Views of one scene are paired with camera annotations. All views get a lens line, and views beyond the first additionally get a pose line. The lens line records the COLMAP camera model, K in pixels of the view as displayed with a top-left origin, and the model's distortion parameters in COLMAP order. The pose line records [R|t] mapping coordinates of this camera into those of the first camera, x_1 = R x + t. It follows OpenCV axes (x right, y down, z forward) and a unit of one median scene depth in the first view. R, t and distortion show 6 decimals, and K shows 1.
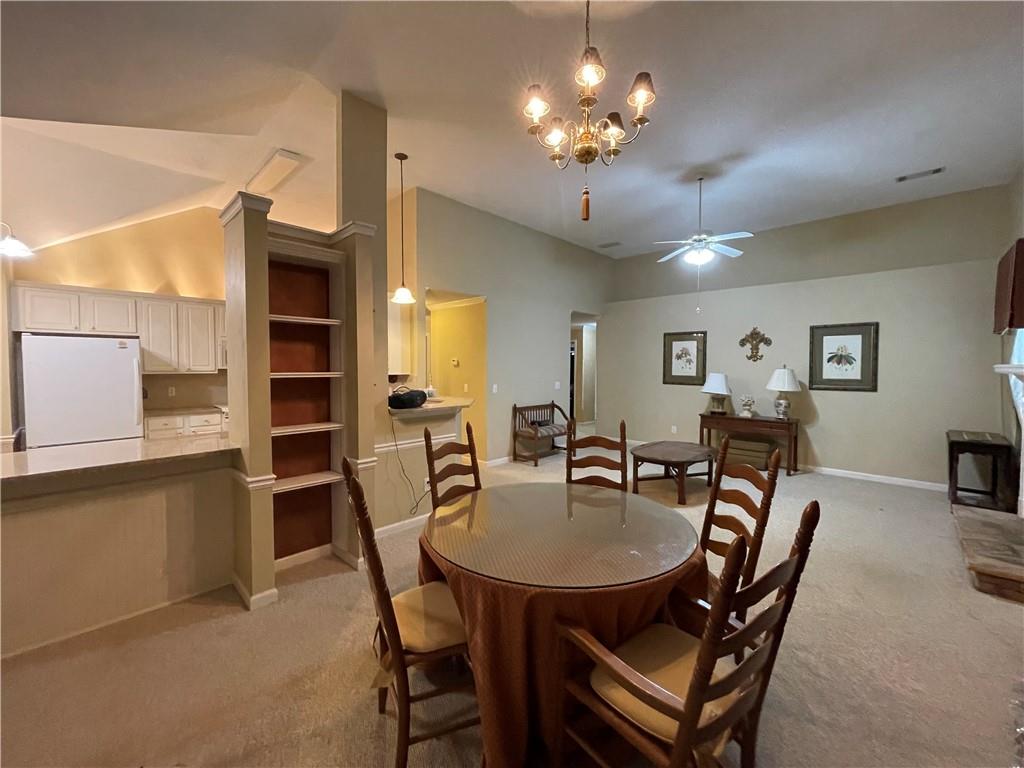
lens RADIAL K [[414.7, 0, 508.3], [0, 414.7, 378.7], [0, 0, 1]] dist [-0.000610, -0.000570]
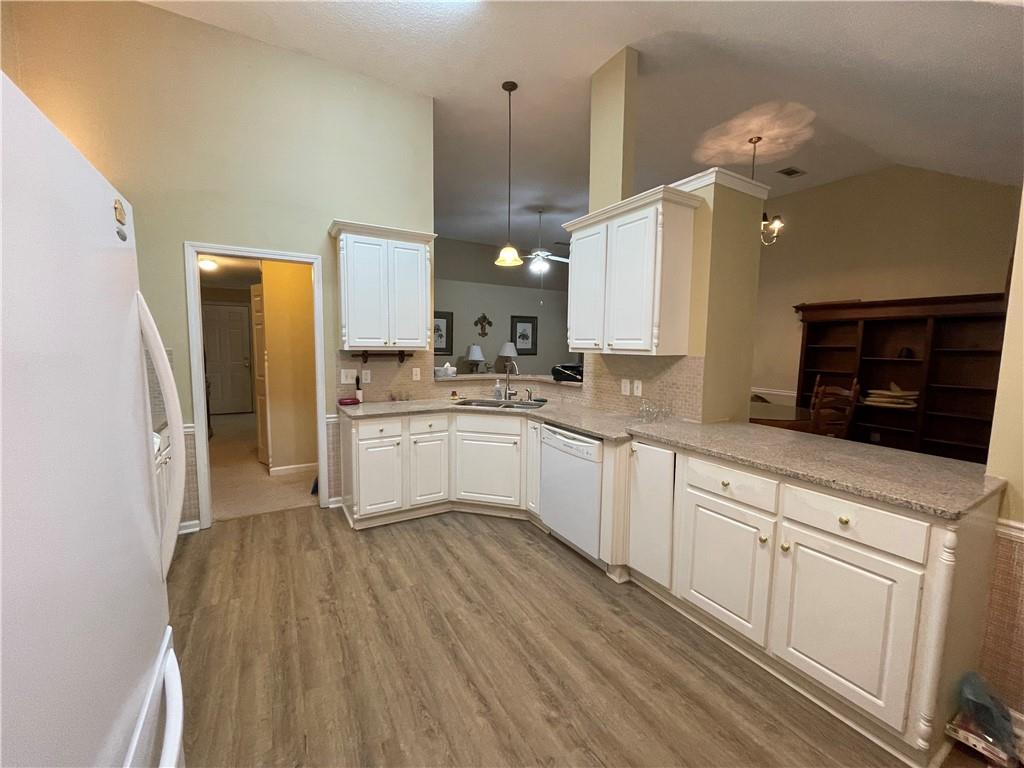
lens RADIAL K [[414.7, 0, 510.5], [0, 414.7, 377.9], [0, 0, 1]] dist [-0.000610, -0.000570]
pose [[0.261736, -0.078237, 0.961963, -0.774668], [0.019481, 0.996934, 0.075781, -0.008400], [-0.964943, -0.001095, 0.262458, 0.549134]]
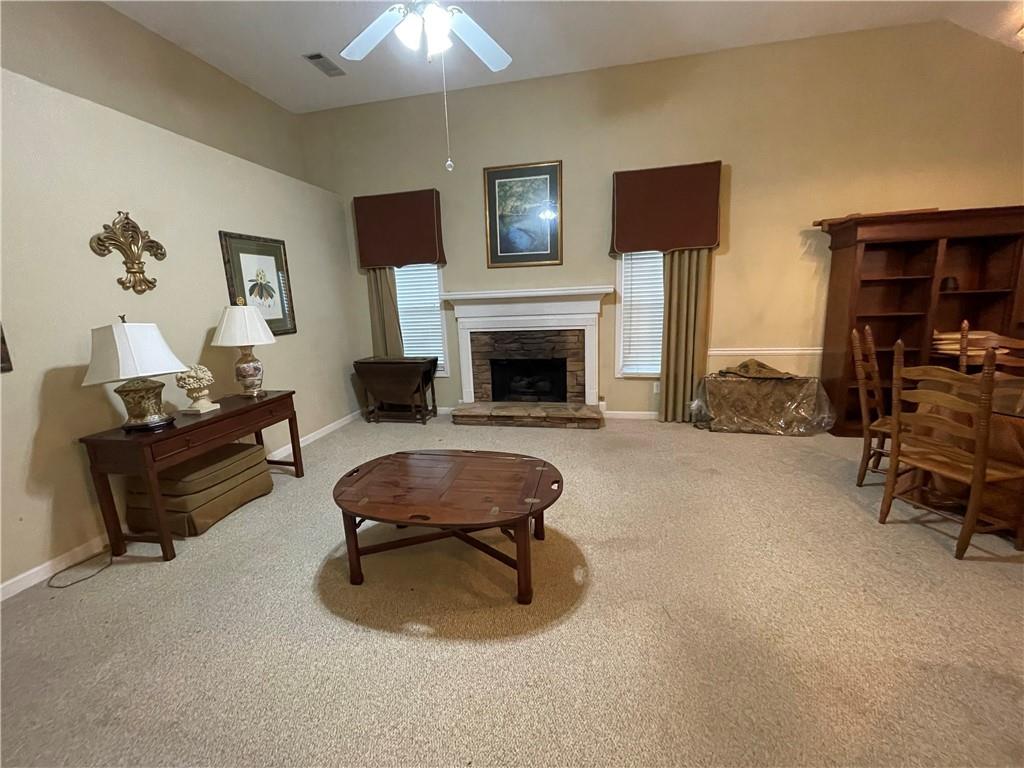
lens RADIAL K [[414.7, 0, 514.3], [0, 414.7, 381.8], [0, 0, 1]] dist [-0.000610, -0.000570]
pose [[-0.535841, -0.148475, 0.831162, -0.000251], [0.069907, 0.973235, 0.218923, -0.019086], [-0.841420, 0.175412, -0.511119, 0.927000]]
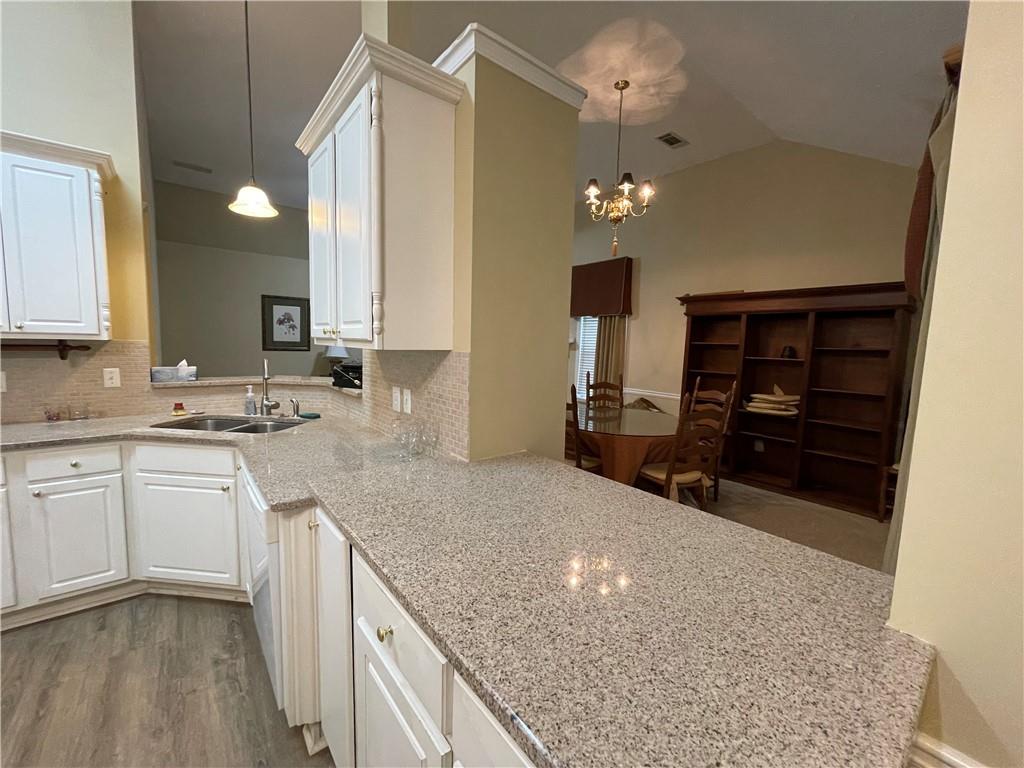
lens RADIAL K [[414.7, 0, 511.8], [0, 414.7, 377.8], [0, 0, 1]] dist [-0.000610, -0.000570]
pose [[0.112674, -0.083610, 0.990108, -0.563199], [0.007771, 0.996497, 0.083265, 0.000368], [-0.993602, -0.001688, 0.112929, 0.415078]]
